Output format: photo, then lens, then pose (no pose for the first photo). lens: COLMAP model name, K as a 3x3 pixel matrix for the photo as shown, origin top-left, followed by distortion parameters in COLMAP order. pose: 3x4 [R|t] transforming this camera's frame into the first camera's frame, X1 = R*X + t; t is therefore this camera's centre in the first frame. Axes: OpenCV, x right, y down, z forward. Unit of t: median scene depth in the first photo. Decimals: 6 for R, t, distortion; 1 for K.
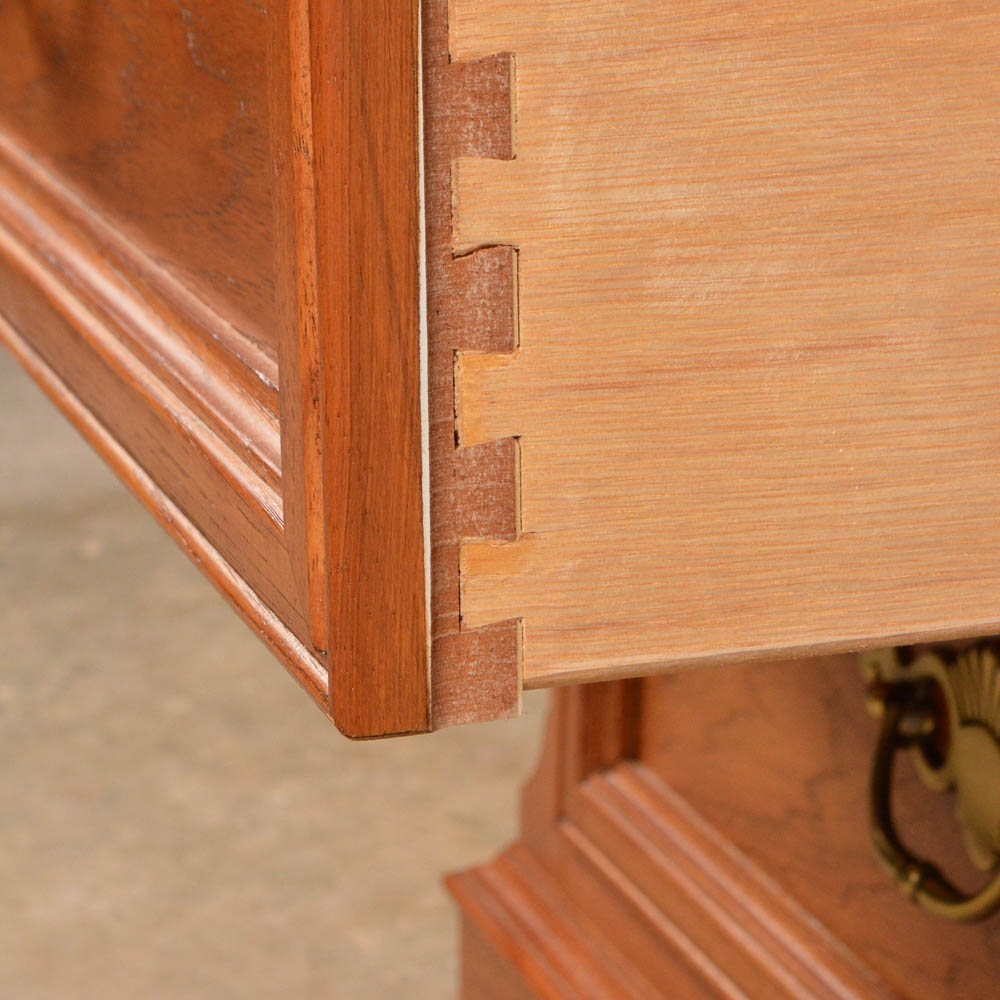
lens RADIAL K [[3355.6, 0, 502.6], [0, 3355.6, 501.7], [0, 0, 1]] dist [-0.004882, 0.000000]
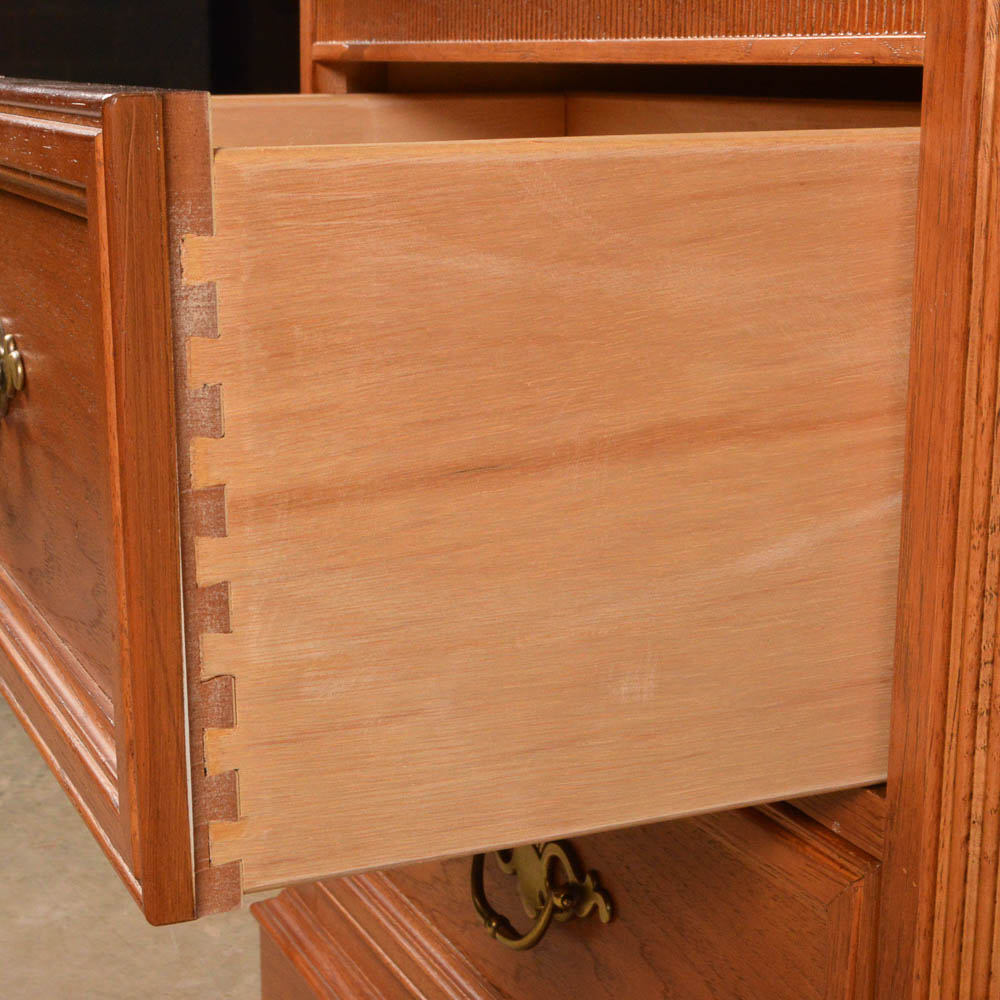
lens RADIAL K [[2026.1, 0, 495.3], [0, 2026.1, 498.2], [0, 0, 1]] dist [-0.040843, 0.000000]
pose [[0.996134, -0.015724, 0.086433, 0.055032], [0.020141, 0.998523, -0.050462, -0.114696], [-0.085512, 0.052007, 0.994979, -0.202221]]
